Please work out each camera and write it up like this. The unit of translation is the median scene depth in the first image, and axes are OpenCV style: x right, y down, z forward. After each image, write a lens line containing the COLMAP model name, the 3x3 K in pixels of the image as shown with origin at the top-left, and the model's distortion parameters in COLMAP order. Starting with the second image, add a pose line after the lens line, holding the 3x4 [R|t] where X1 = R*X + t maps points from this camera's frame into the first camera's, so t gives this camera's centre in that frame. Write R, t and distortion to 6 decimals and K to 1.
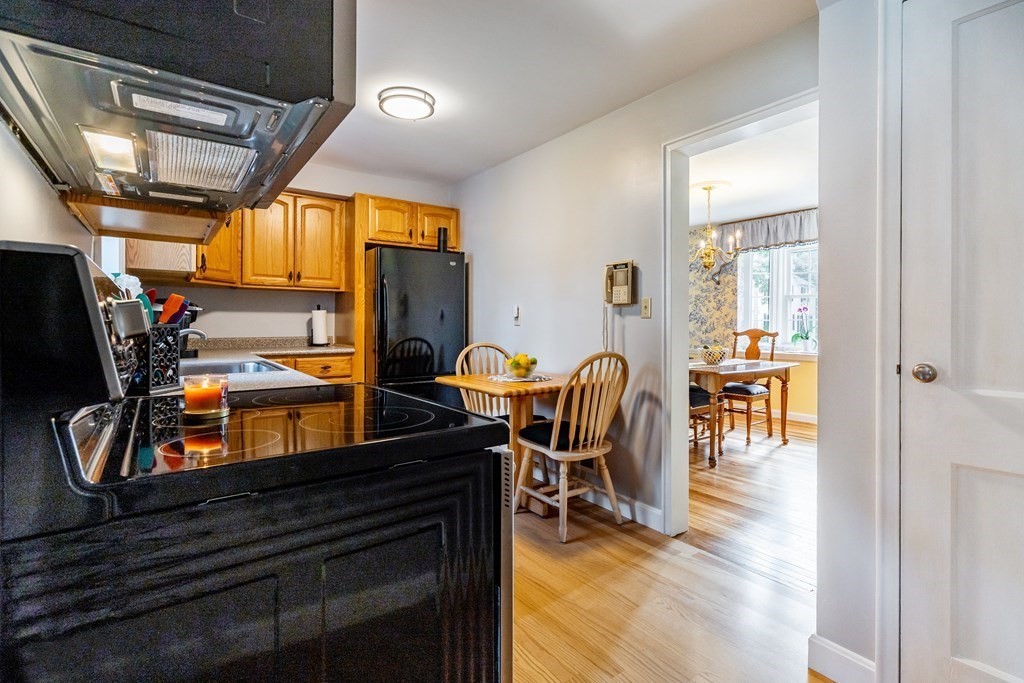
lens RADIAL K [[482.5, 0, 508.8], [0, 482.5, 321.2], [0, 0, 1]] dist [-0.004517, 0.000200]
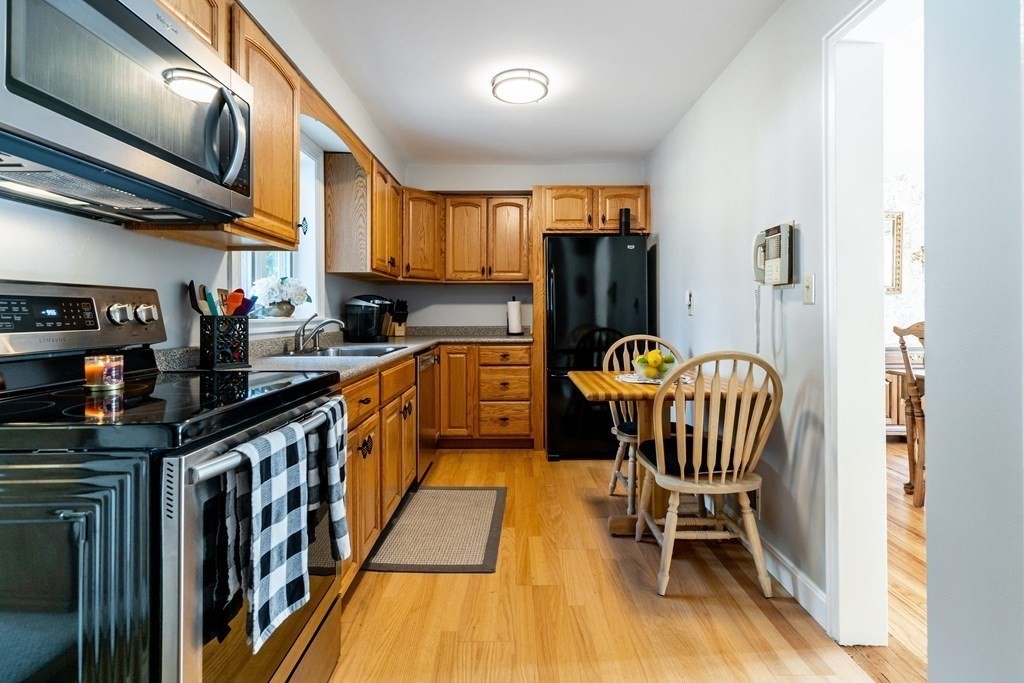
lens RADIAL K [[479.3, 0, 512.6], [0, 479.3, 310.5], [0, 0, 1]] dist [0.003502, 0.000865]
pose [[0.813955, -0.008377, -0.580868, 0.227924], [0.007332, 0.999965, -0.004147, 0.001731], [0.580882, -0.000883, 0.813987, 0.142634]]
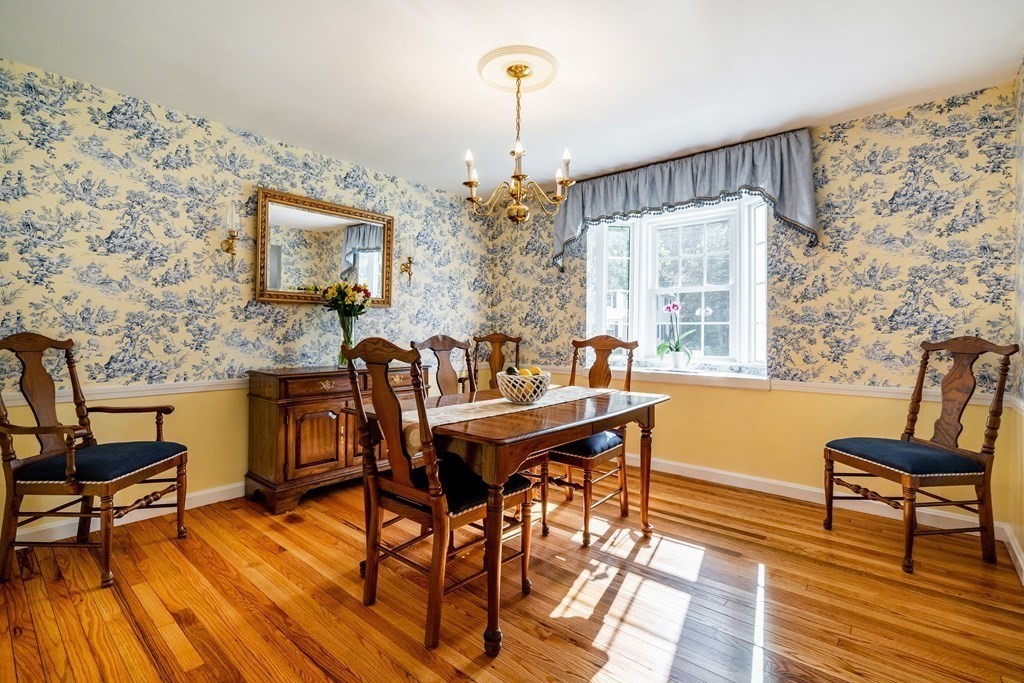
lens RADIAL K [[475.3, 0, 513.5], [0, 475.3, 328.5], [0, 0, 1]] dist [-0.001748, -0.000525]
pose [[0.971289, 0.003463, 0.237878, 0.336167], [-0.003208, 0.999994, -0.001462, 0.010579], [-0.237881, 0.000657, 0.971294, 0.578979]]
